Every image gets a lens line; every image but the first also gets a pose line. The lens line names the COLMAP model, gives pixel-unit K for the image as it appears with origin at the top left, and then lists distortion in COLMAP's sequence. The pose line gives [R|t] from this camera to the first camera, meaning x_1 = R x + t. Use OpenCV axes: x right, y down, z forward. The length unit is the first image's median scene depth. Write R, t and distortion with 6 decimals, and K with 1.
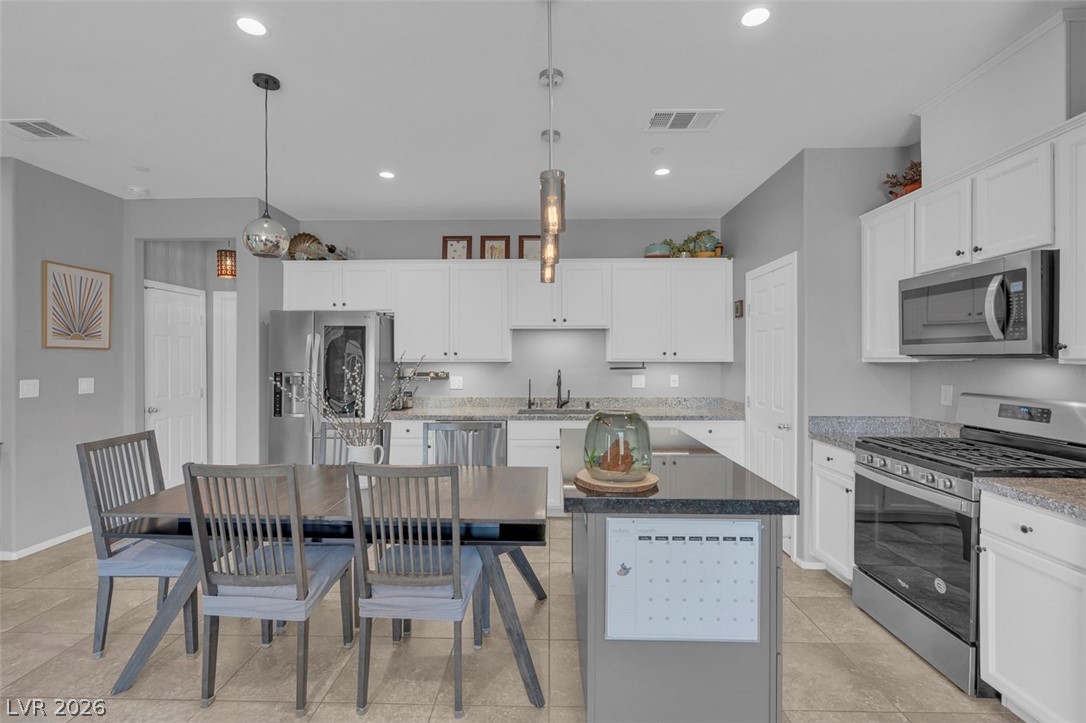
lens RADIAL K [[495.0, 0, 535.8], [0, 495.0, 358.8], [0, 0, 1]] dist [-0.003131, 0.000536]
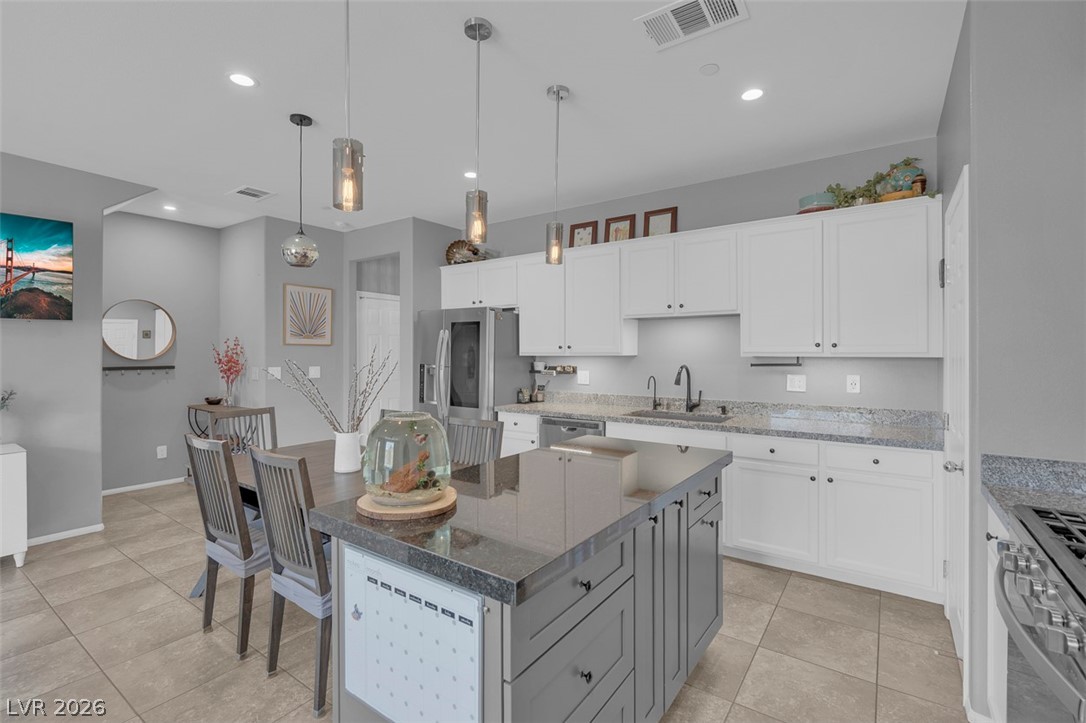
lens RADIAL K [[494.8, 0, 536.5], [0, 494.8, 347.2], [0, 0, 1]] dist [-0.003203, -0.000126]
pose [[0.828166, -0.006071, -0.560450, 0.328207], [0.000018, 0.999942, -0.010806, 0.000212], [0.560483, 0.008939, 0.828118, 0.184090]]
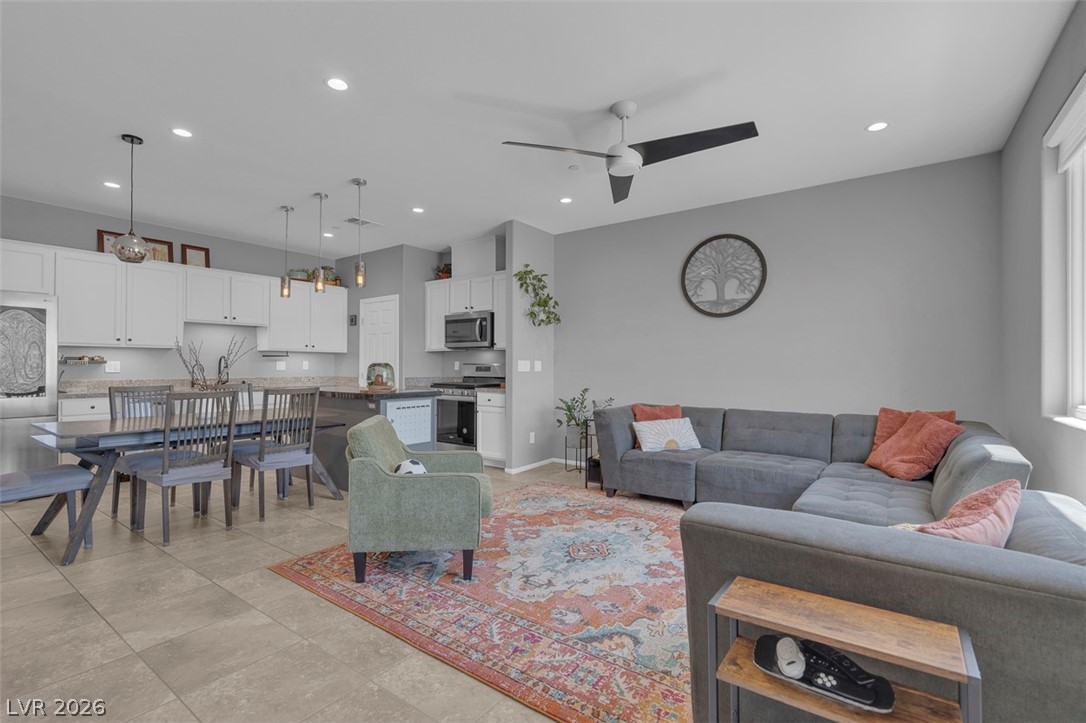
lens RADIAL K [[492.5, 0, 534.9], [0, 492.5, 362.4], [0, 0, 1]] dist [-0.000763, 0.001312]
pose [[0.569824, 0.006672, 0.821740, -0.578307], [-0.002005, 0.999975, -0.006730, 0.048550], [-0.821765, 0.002187, 0.569823, -0.419053]]
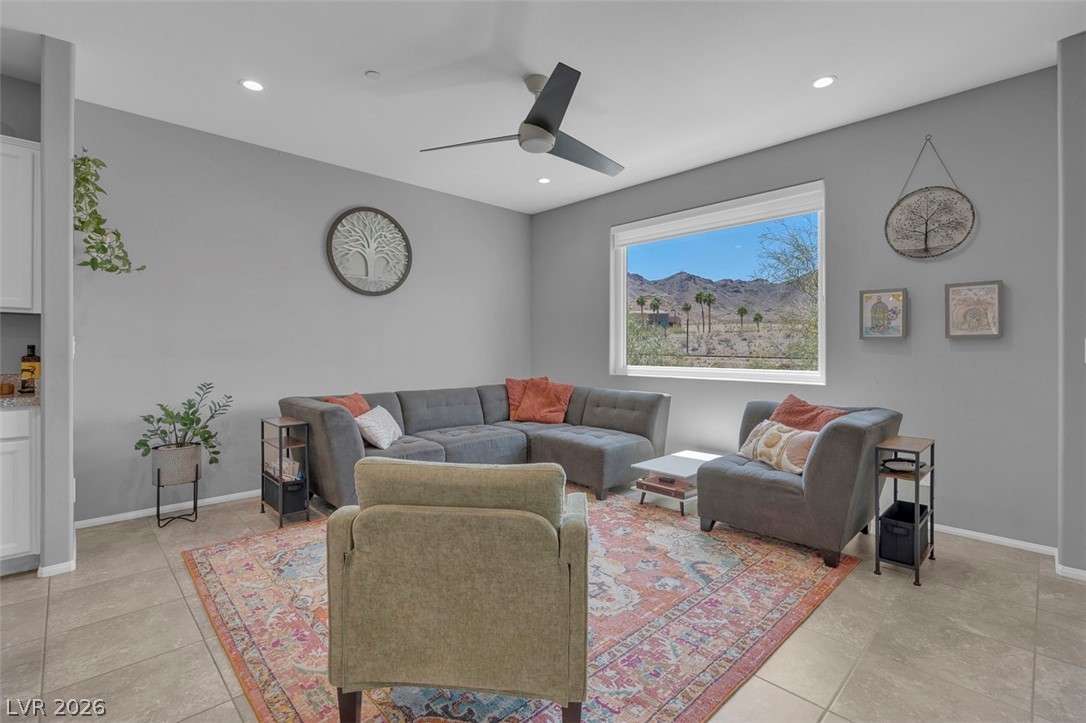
lens RADIAL K [[494.8, 0, 536.5], [0, 494.8, 347.2], [0, 0, 1]] dist [-0.003203, -0.000126]
pose [[-0.711788, -0.000002, 0.702394, -0.416813], [-0.003437, 0.999988, -0.003480, 0.049303], [-0.702386, -0.004891, -0.711780, 0.345910]]
